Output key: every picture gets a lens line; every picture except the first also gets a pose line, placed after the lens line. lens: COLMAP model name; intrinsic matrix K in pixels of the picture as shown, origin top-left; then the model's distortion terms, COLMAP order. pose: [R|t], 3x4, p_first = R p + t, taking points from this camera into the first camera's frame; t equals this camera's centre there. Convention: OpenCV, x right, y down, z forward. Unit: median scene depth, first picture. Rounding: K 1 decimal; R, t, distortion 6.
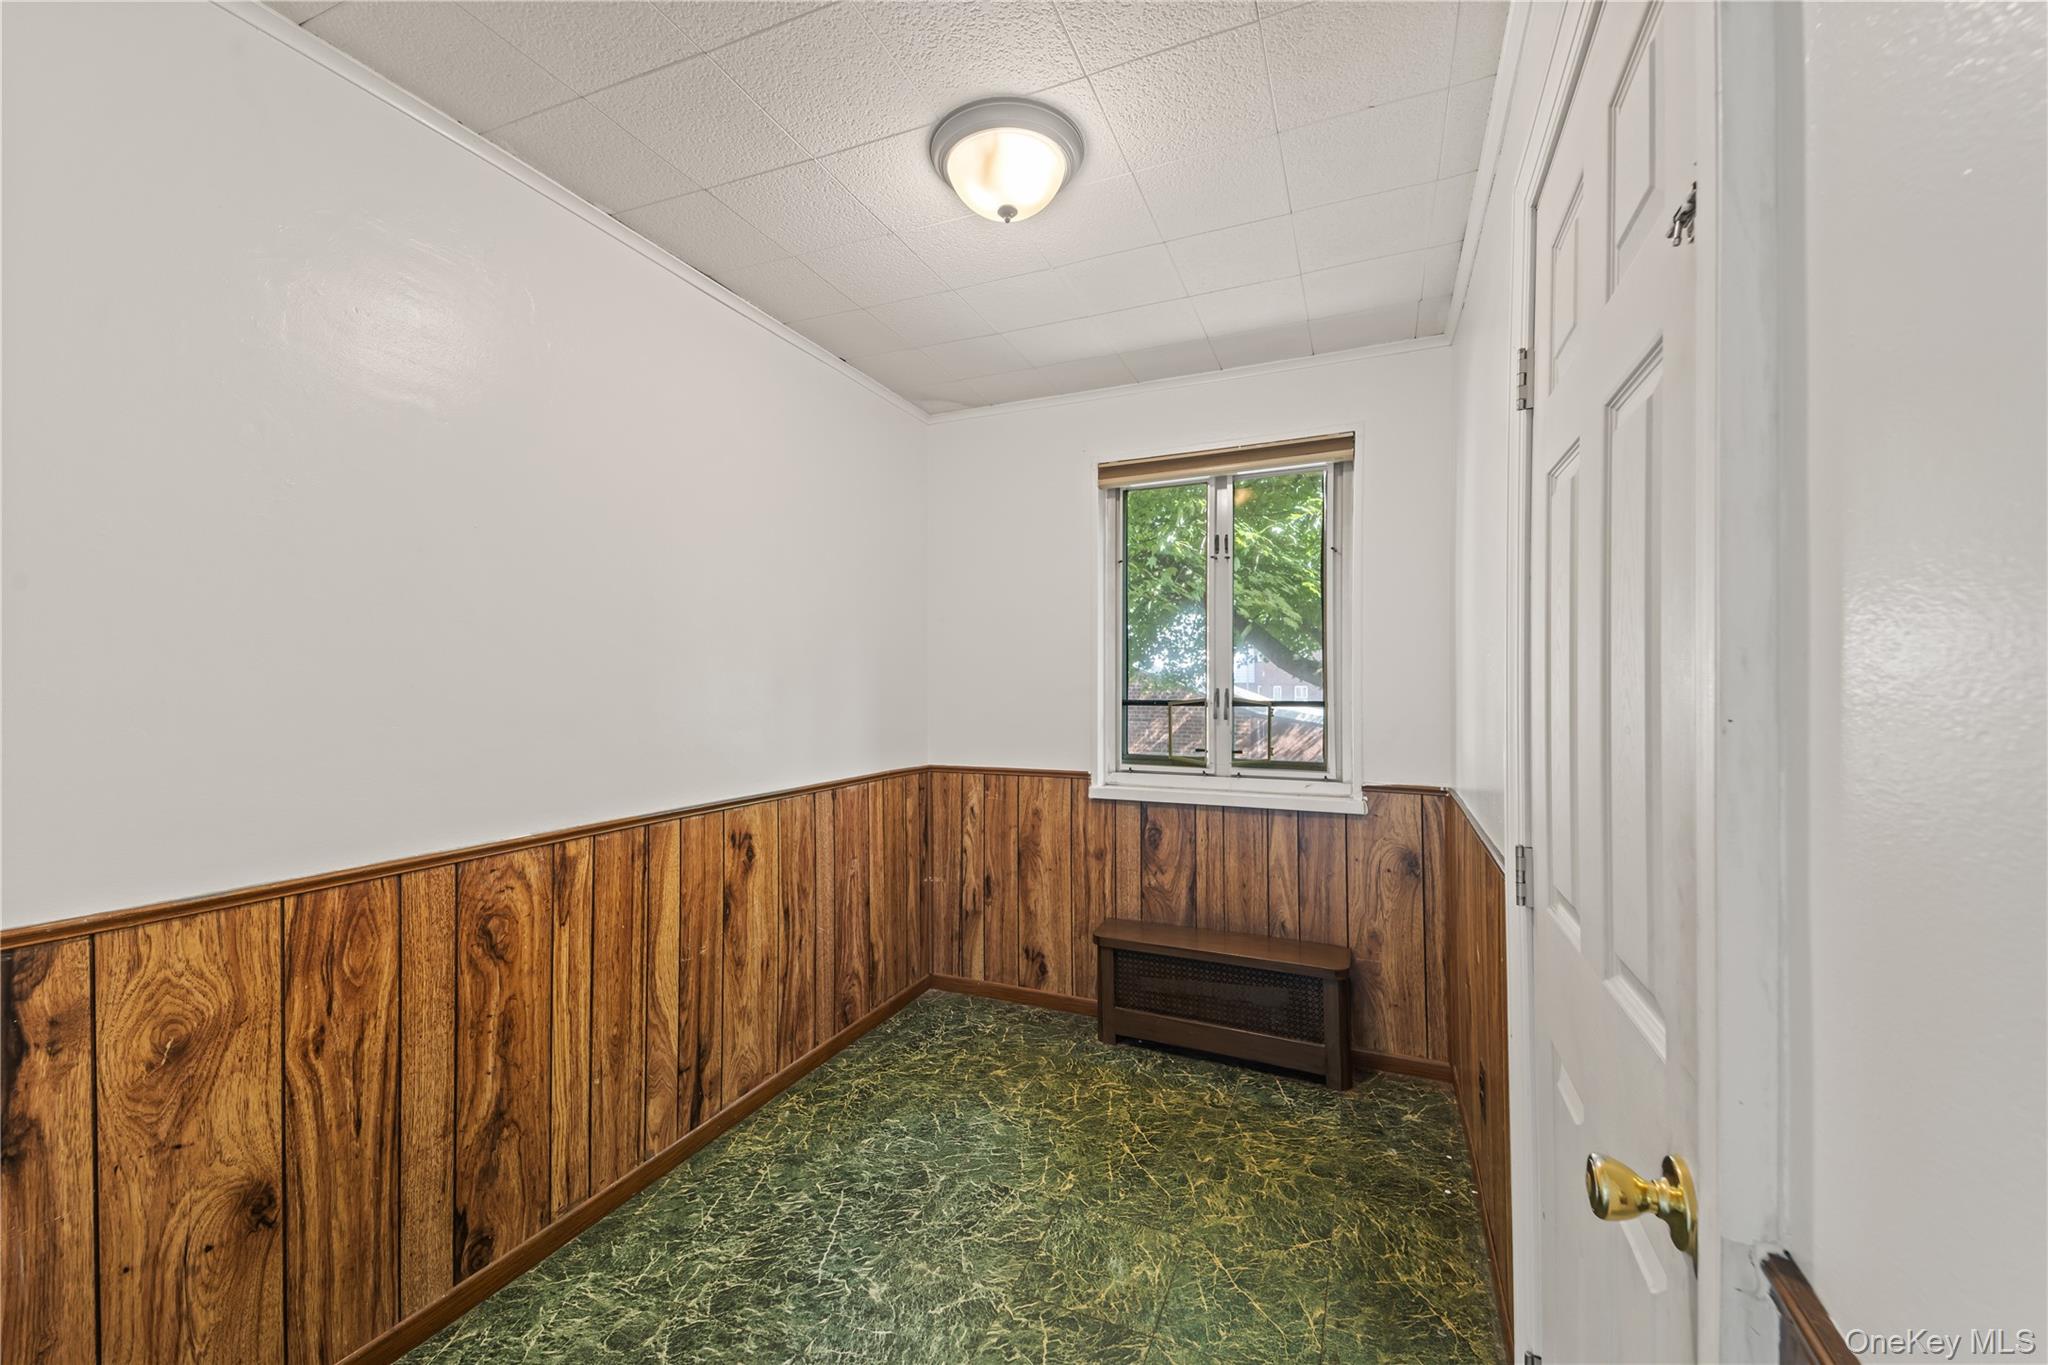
lens RADIAL K [[793.6, 0, 1019.5], [0, 793.6, 668.1], [0, 0, 1]] dist [0.012677, -0.007943]
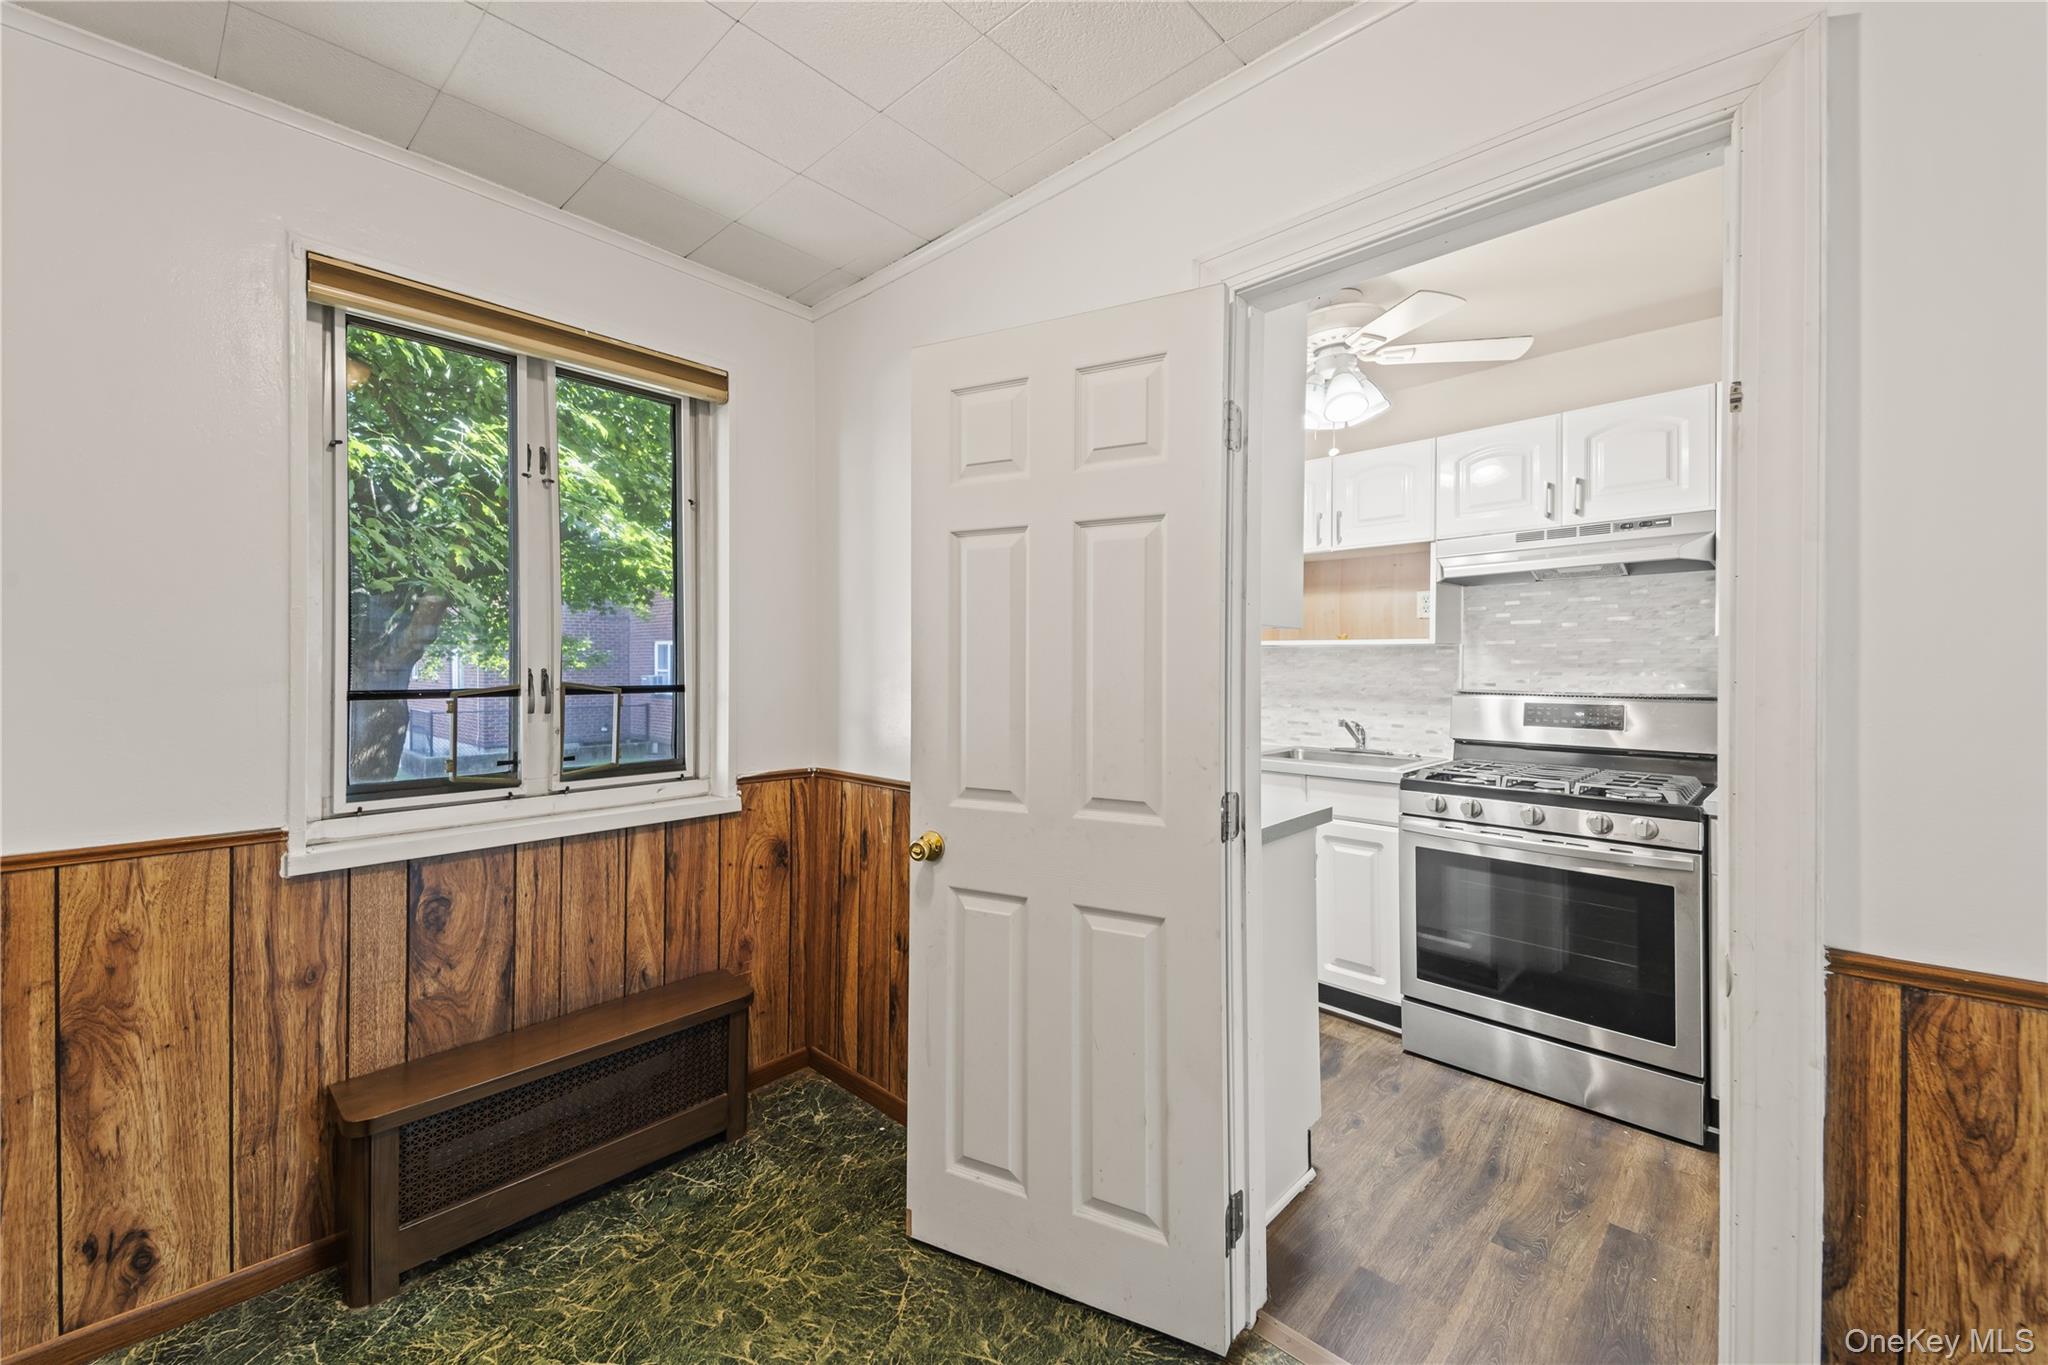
lens RADIAL K [[793.6, 0, 1033.0], [0, 793.6, 666.0], [0, 0, 1]] dist [0.012677, -0.007943]
pose [[0.321014, 0.001889, 0.947073, -0.276581], [-0.011437, 0.999933, 0.001882, 0.018072], [-0.947005, -0.011436, 0.321014, 0.391923]]
